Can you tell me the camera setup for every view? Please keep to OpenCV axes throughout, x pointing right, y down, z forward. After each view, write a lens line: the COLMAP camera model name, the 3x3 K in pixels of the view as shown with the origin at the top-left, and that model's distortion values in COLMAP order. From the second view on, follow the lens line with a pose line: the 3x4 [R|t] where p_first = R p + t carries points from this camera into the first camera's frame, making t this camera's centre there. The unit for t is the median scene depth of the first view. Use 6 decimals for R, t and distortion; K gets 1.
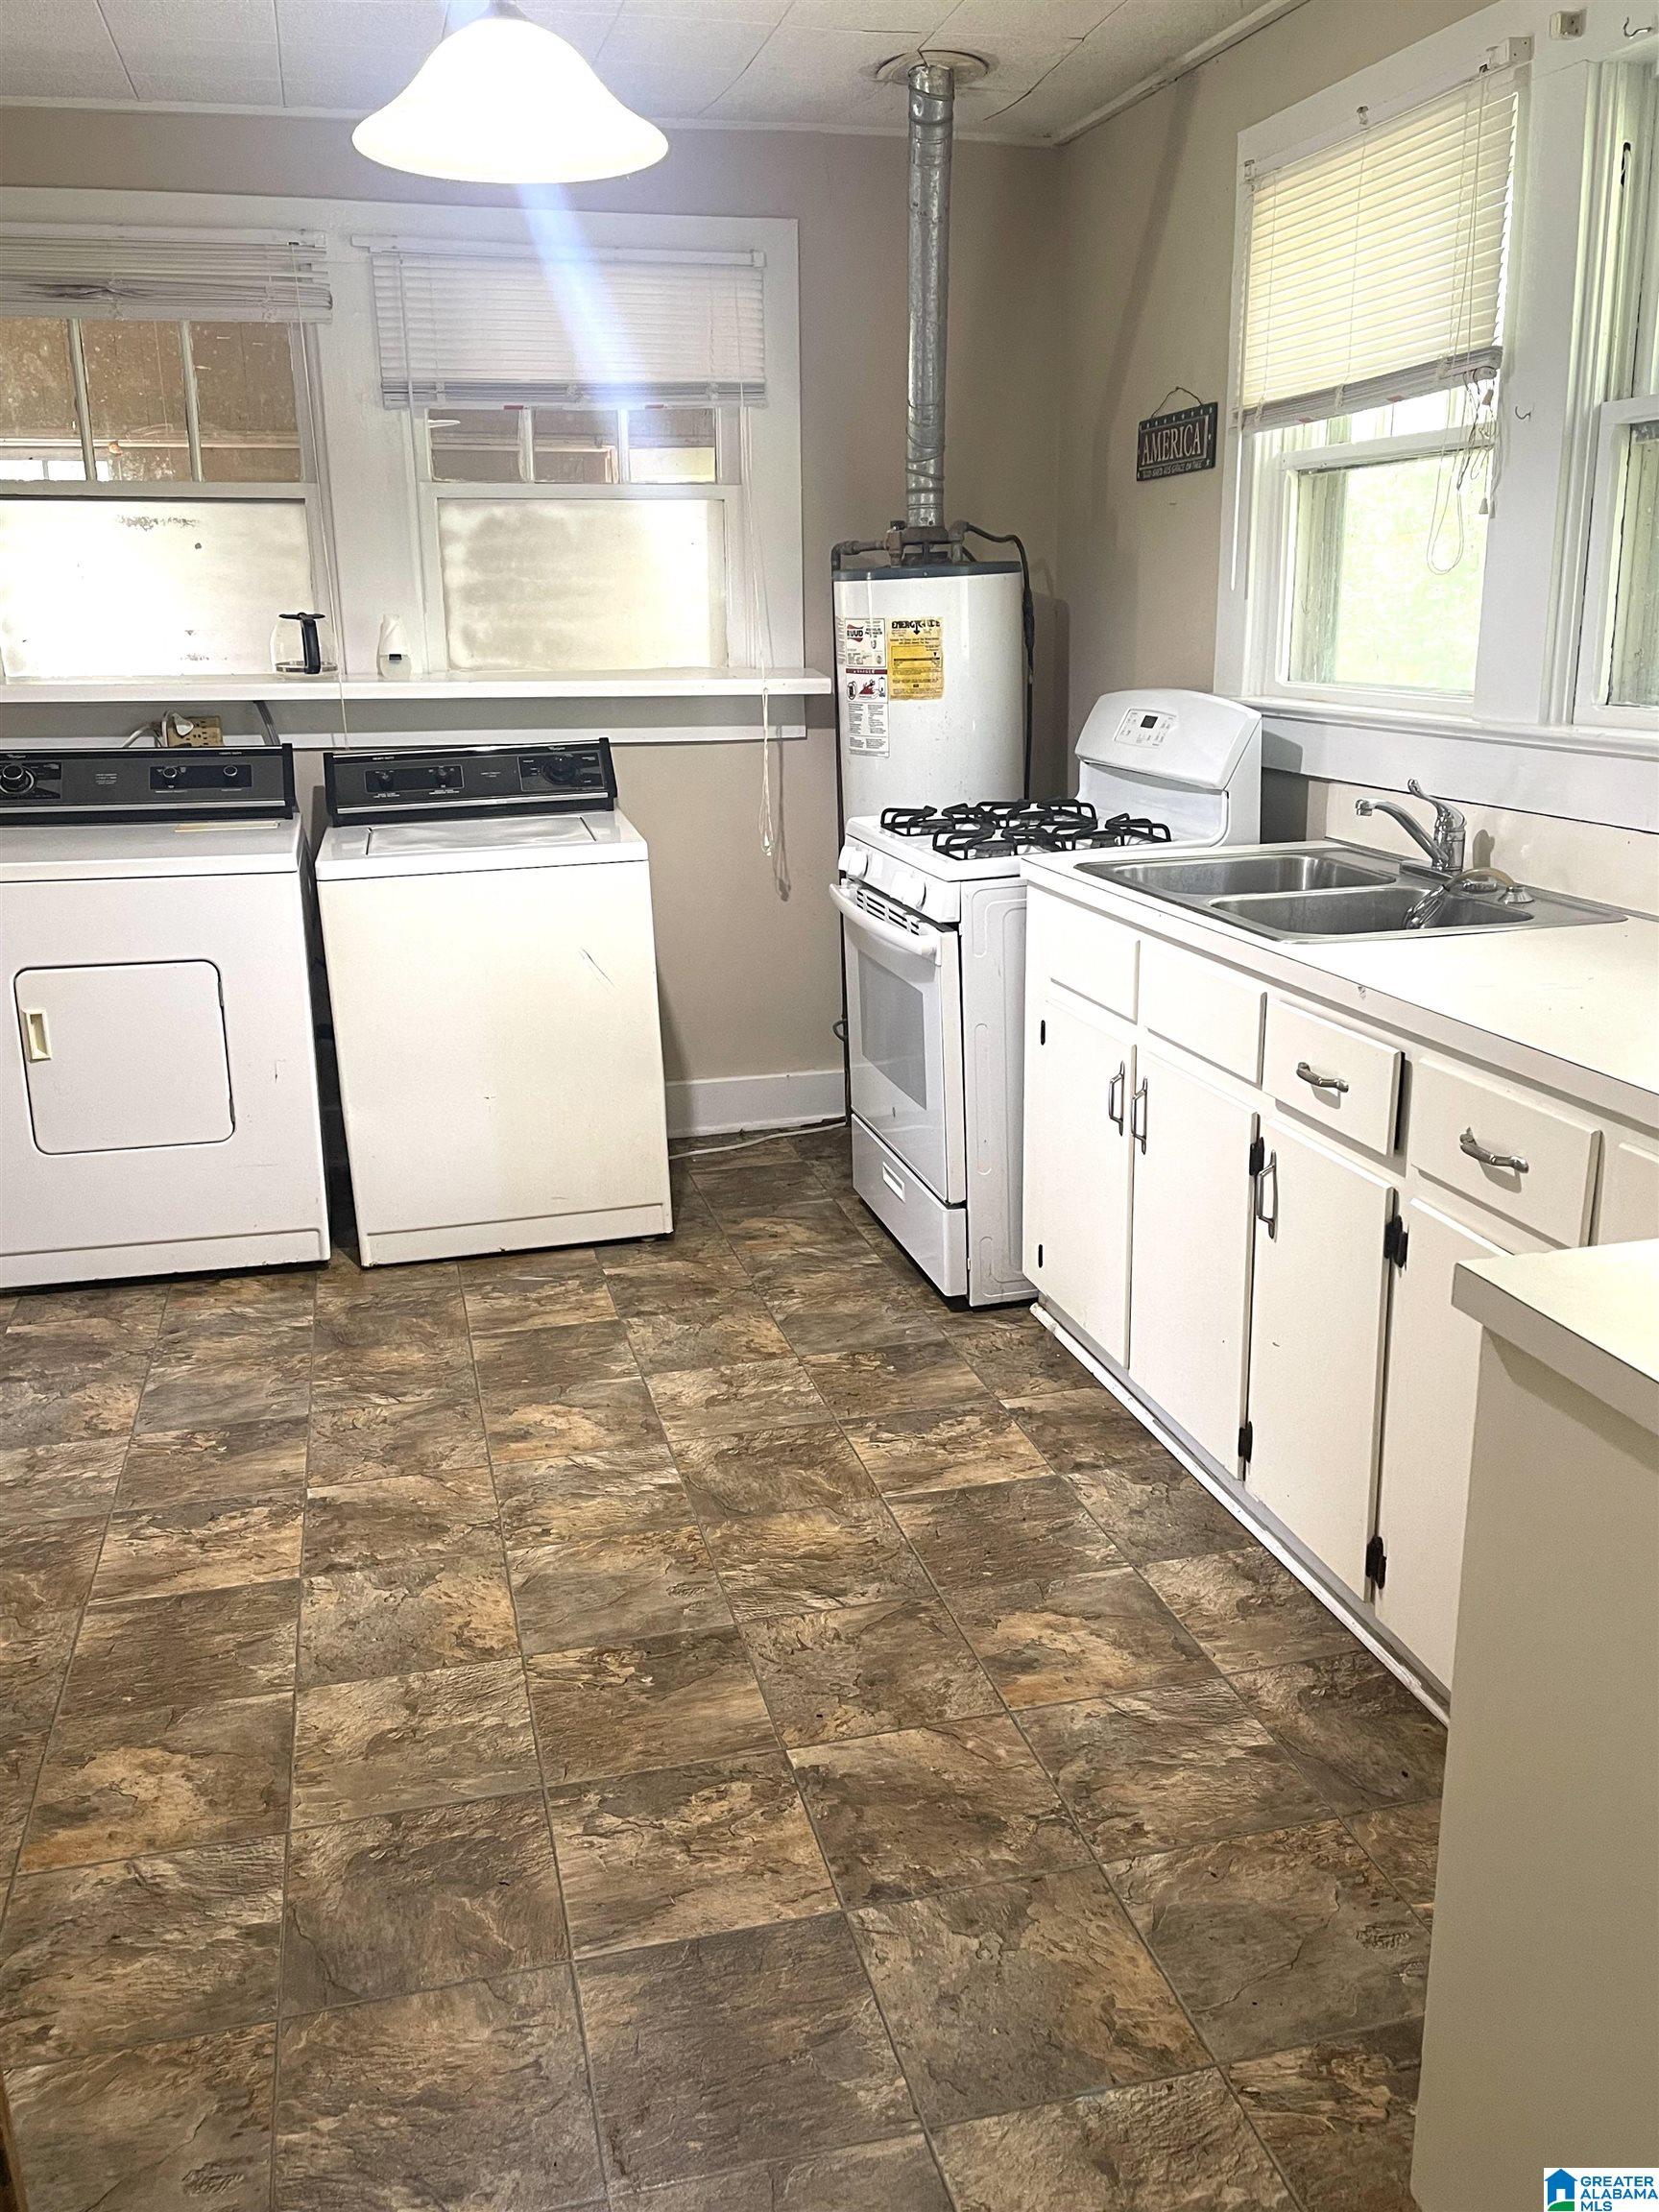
lens RADIAL K [[1846.5, 0, 822.7], [0, 1846.5, 1129.6], [0, 0, 1]] dist [0.064666, -0.112508]
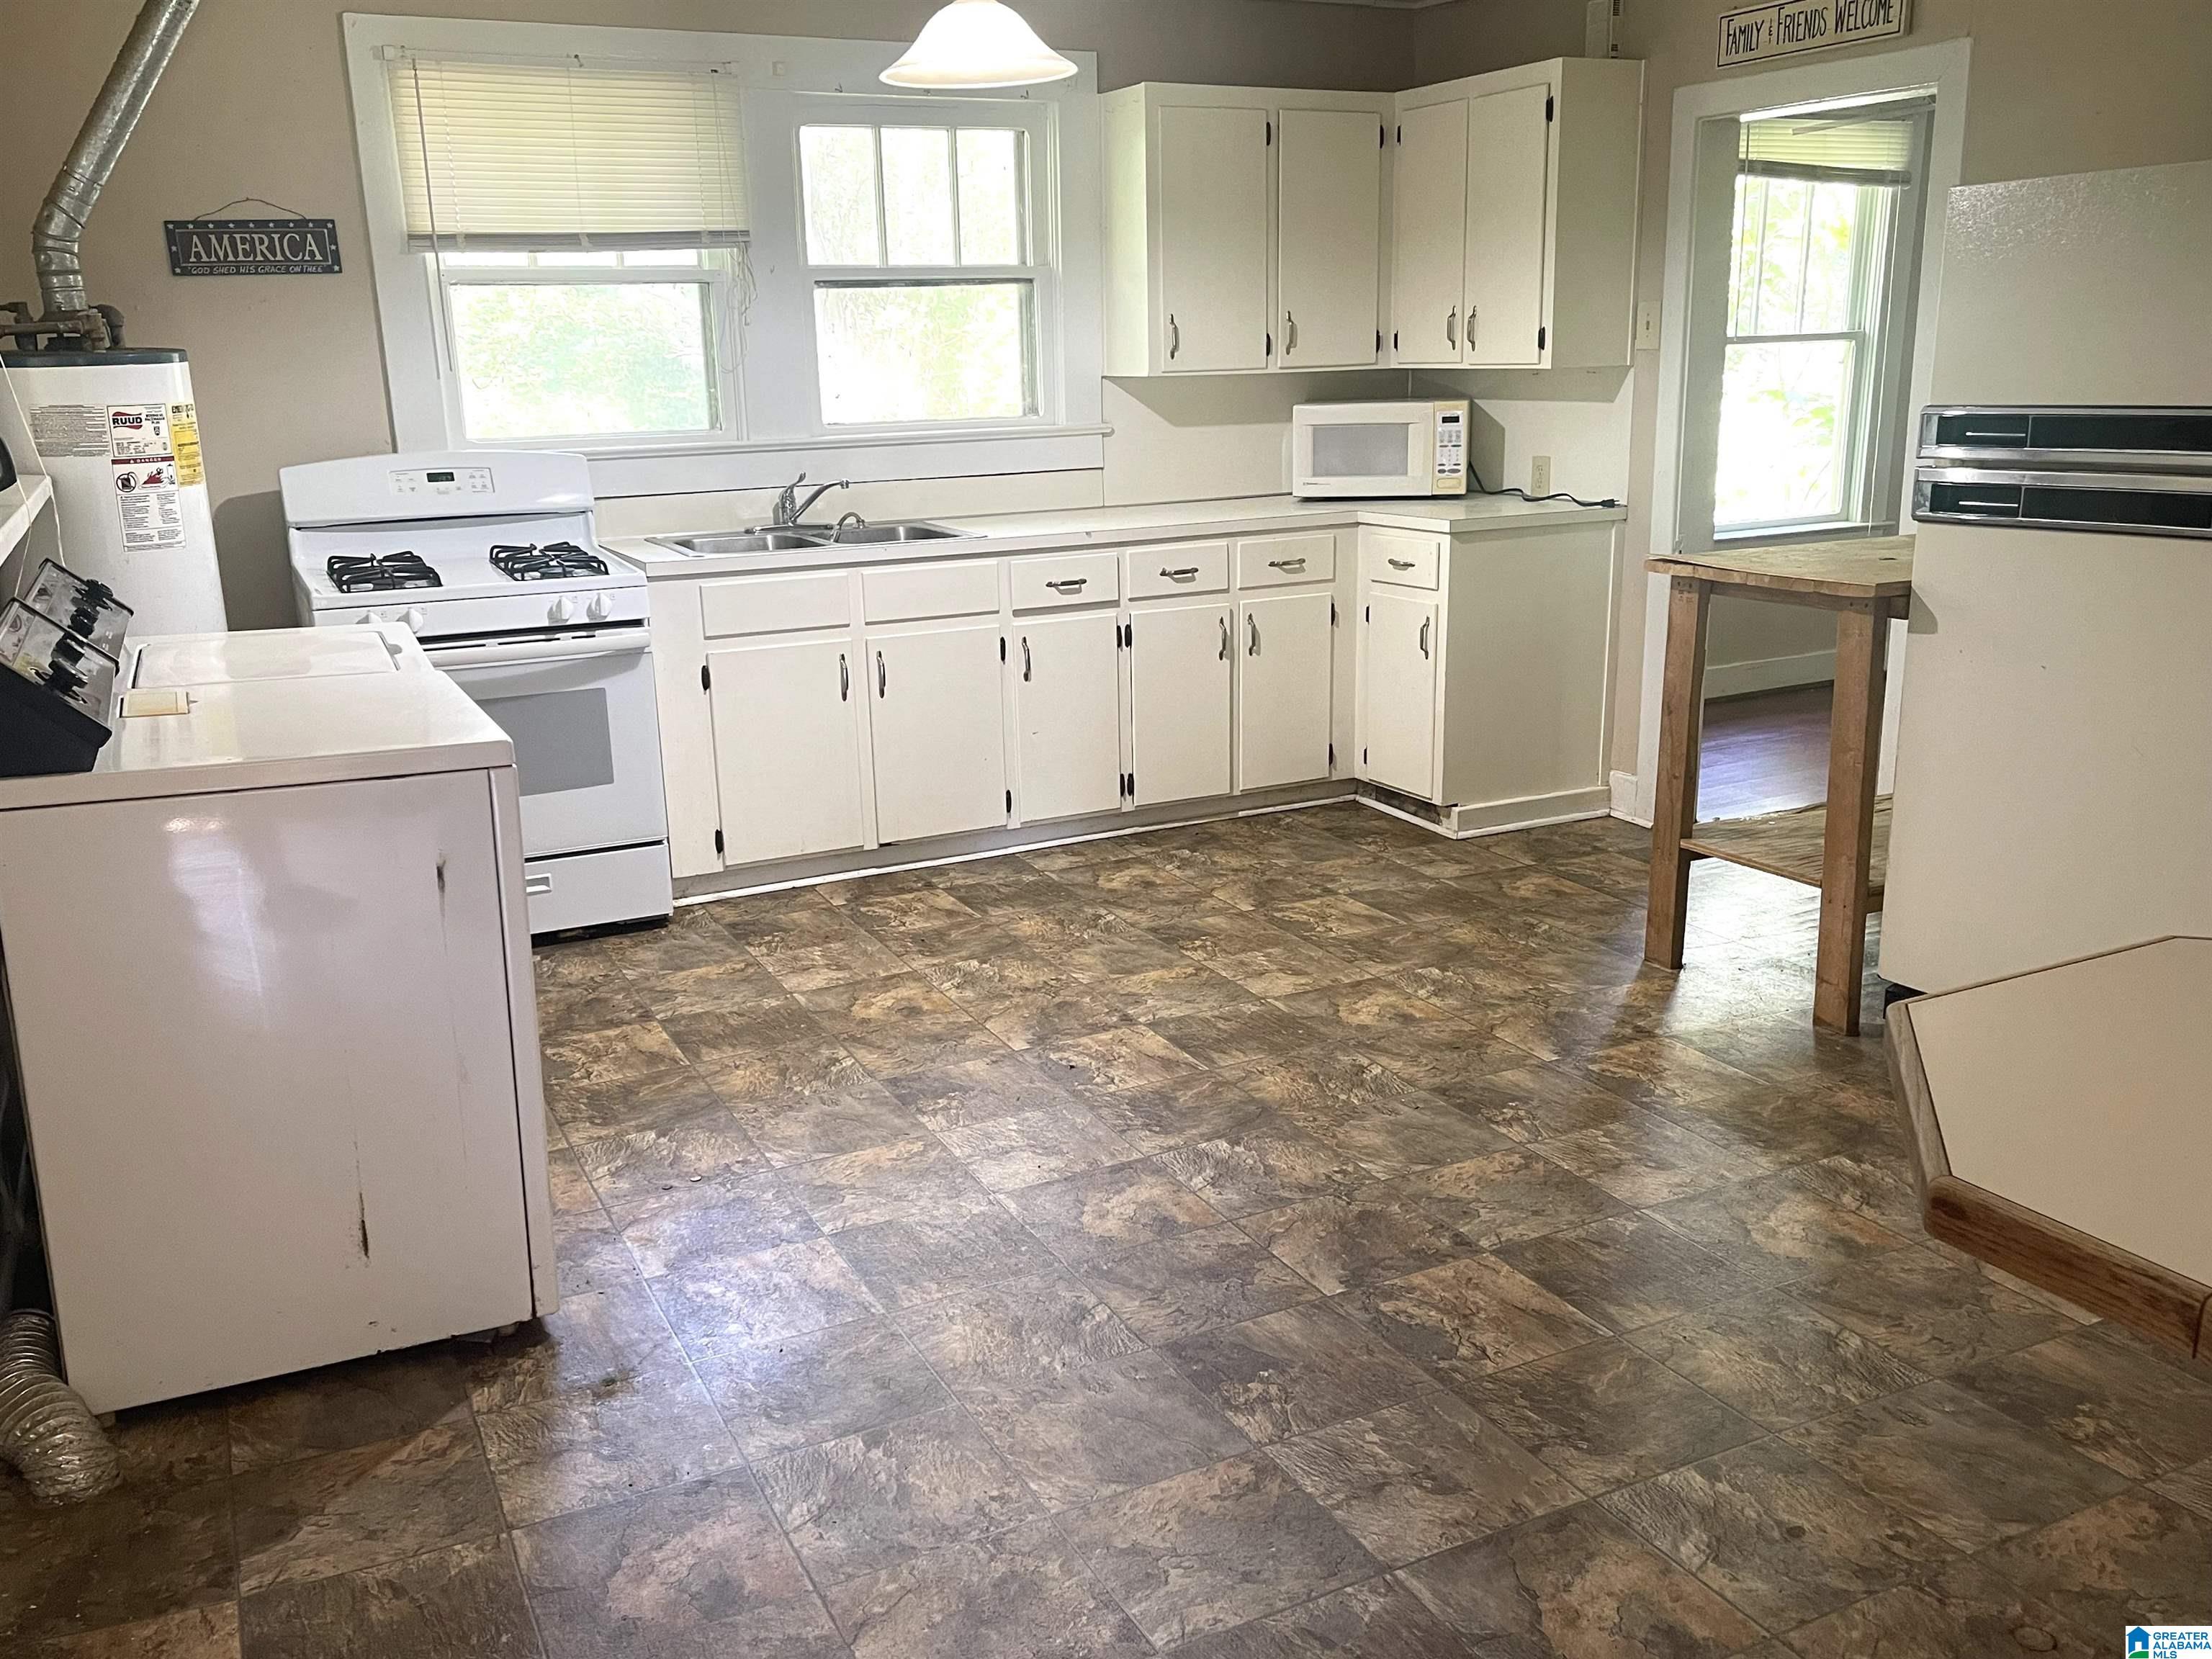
lens RADIAL K [[1877.0, 0, 1106.0], [0, 1877.0, 829.5], [0, 0, 1]] dist [0.164720, -0.323507]
pose [[-0.220381, -0.222593, 0.949676, -1.586405], [0.298774, 0.911410, 0.282958, -0.313509], [-0.928529, 0.346097, -0.134353, 1.131959]]
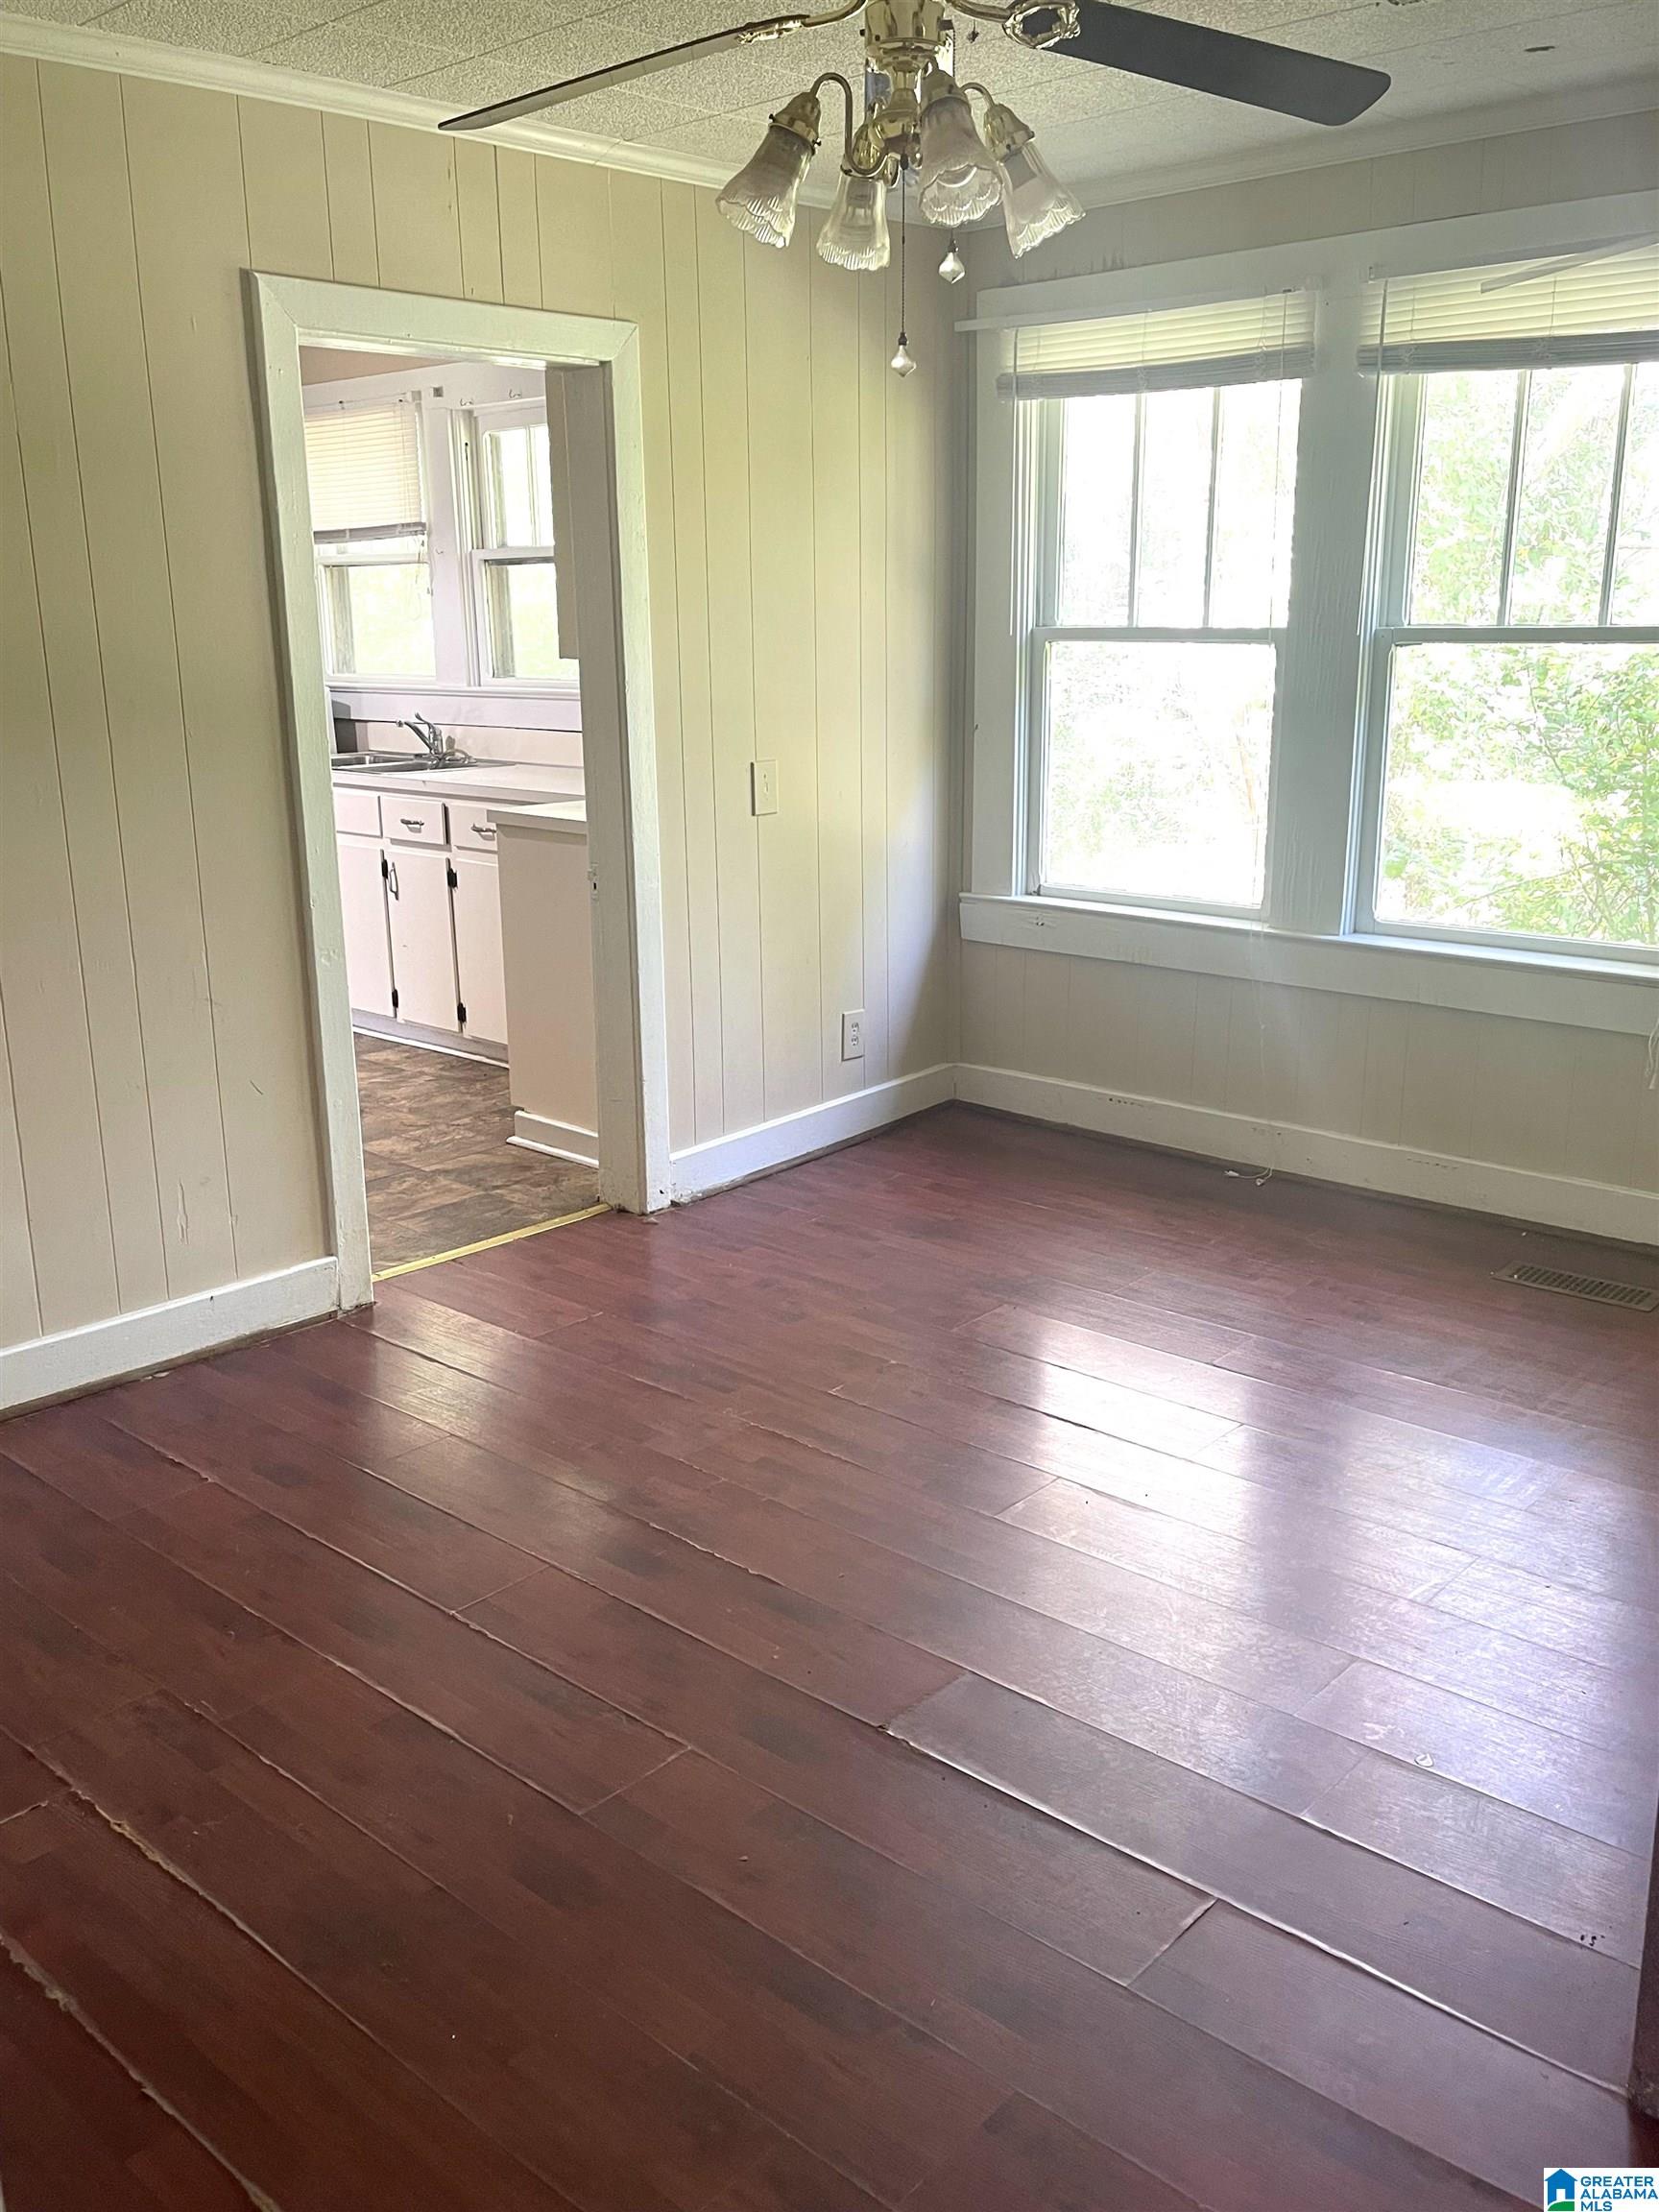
lens RADIAL K [[1877.0, 0, 829.5], [0, 1877.0, 1106.0], [0, 0, 1]] dist [0.164720, -0.323507]
pose [[0.840723, -0.127432, 0.526257, -0.543533], [0.146068, 0.989255, 0.006194, 0.347952], [-0.521392, 0.071662, 0.850303, -1.201165]]
